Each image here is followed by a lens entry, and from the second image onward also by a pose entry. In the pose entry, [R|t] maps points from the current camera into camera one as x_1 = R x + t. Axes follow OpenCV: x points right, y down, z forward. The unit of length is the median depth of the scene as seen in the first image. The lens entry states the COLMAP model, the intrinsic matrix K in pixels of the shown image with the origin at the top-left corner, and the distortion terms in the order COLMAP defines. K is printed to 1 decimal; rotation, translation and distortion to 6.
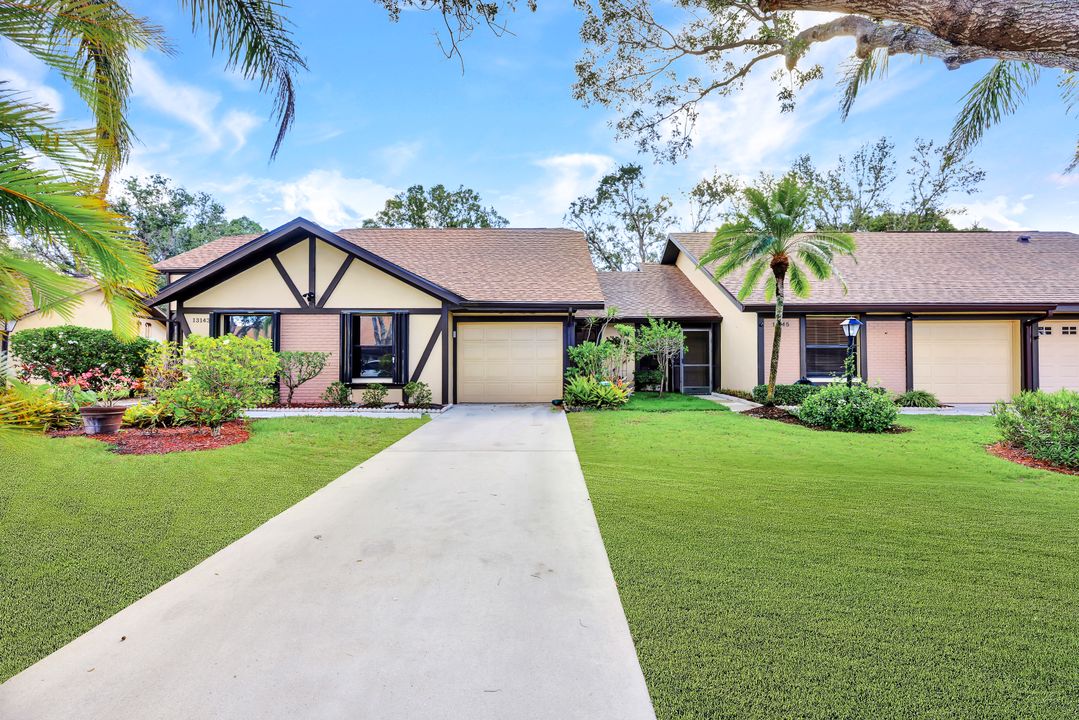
lens RADIAL K [[528.1, 0, 538.3], [0, 528.1, 365.1], [0, 0, 1]] dist [0.034736, 0.000577]
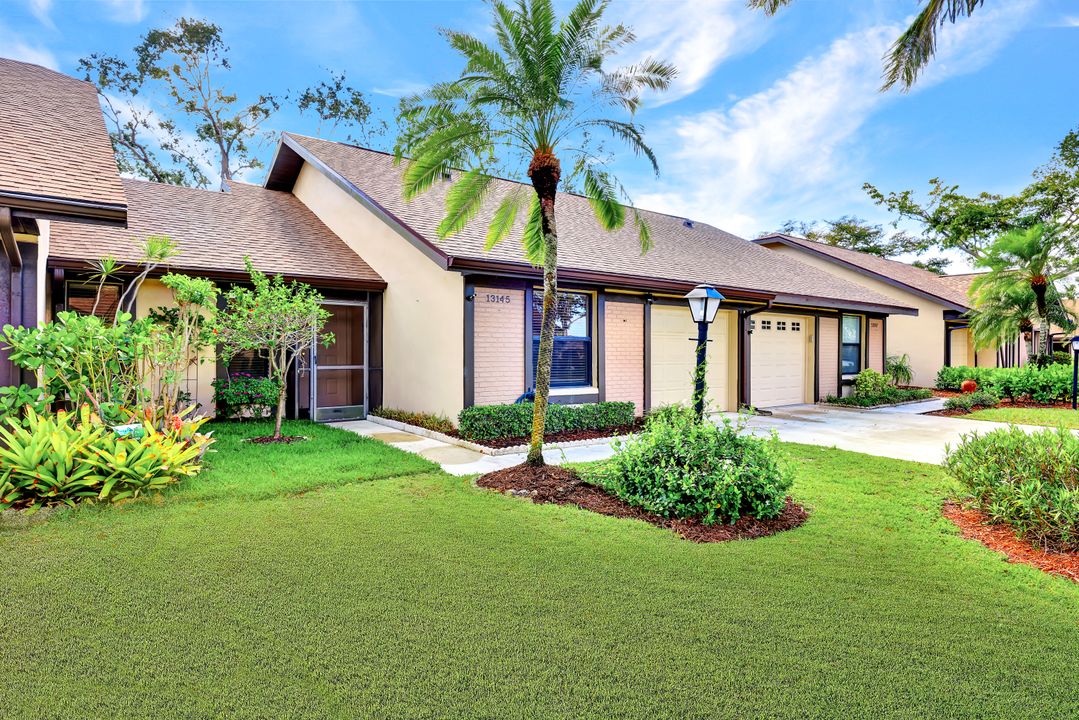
lens RADIAL K [[617.4, 0, 539.4], [0, 617.4, 358.2], [0, 0, 1]] dist [0.012357, 0.000446]
pose [[0.786497, -0.002466, 0.617589, 0.071072], [-0.000813, 0.999987, 0.005028, -0.014413], [-0.617593, -0.004457, 0.786485, 0.407811]]
